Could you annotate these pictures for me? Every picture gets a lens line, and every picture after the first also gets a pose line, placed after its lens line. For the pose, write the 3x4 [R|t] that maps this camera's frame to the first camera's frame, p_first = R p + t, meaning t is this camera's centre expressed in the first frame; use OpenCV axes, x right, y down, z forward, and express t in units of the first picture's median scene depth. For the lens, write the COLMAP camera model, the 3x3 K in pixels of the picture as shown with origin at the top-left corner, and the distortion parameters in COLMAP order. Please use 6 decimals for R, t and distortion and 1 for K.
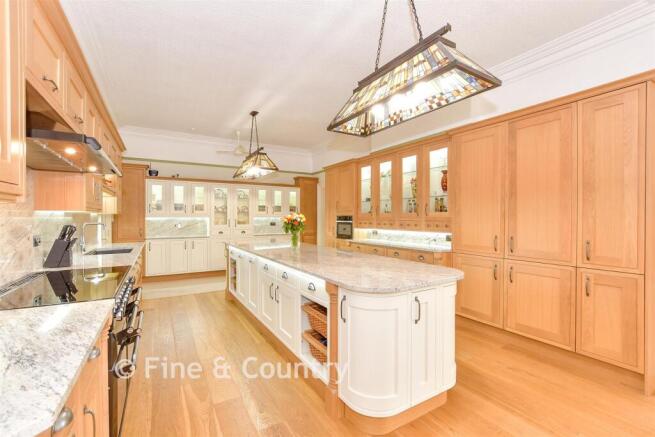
lens RADIAL K [[288.5, 0, 326.5], [0, 288.5, 217.0], [0, 0, 1]] dist [0.003196, 0.000217]
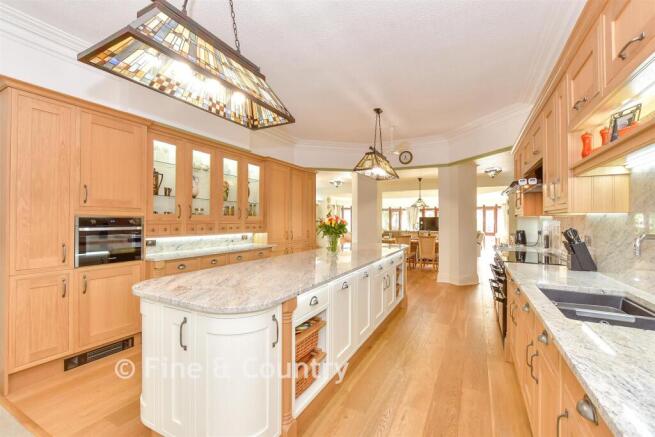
lens RADIAL K [[288.5, 0, 324.4], [0, 288.5, 220.9], [0, 0, 1]] dist [0.003196, 0.000217]
pose [[-0.509818, -0.010328, 0.860220, -0.673596], [-0.010017, 0.999931, 0.006068, -0.005988], [-0.860224, -0.005523, -0.509887, 1.141252]]
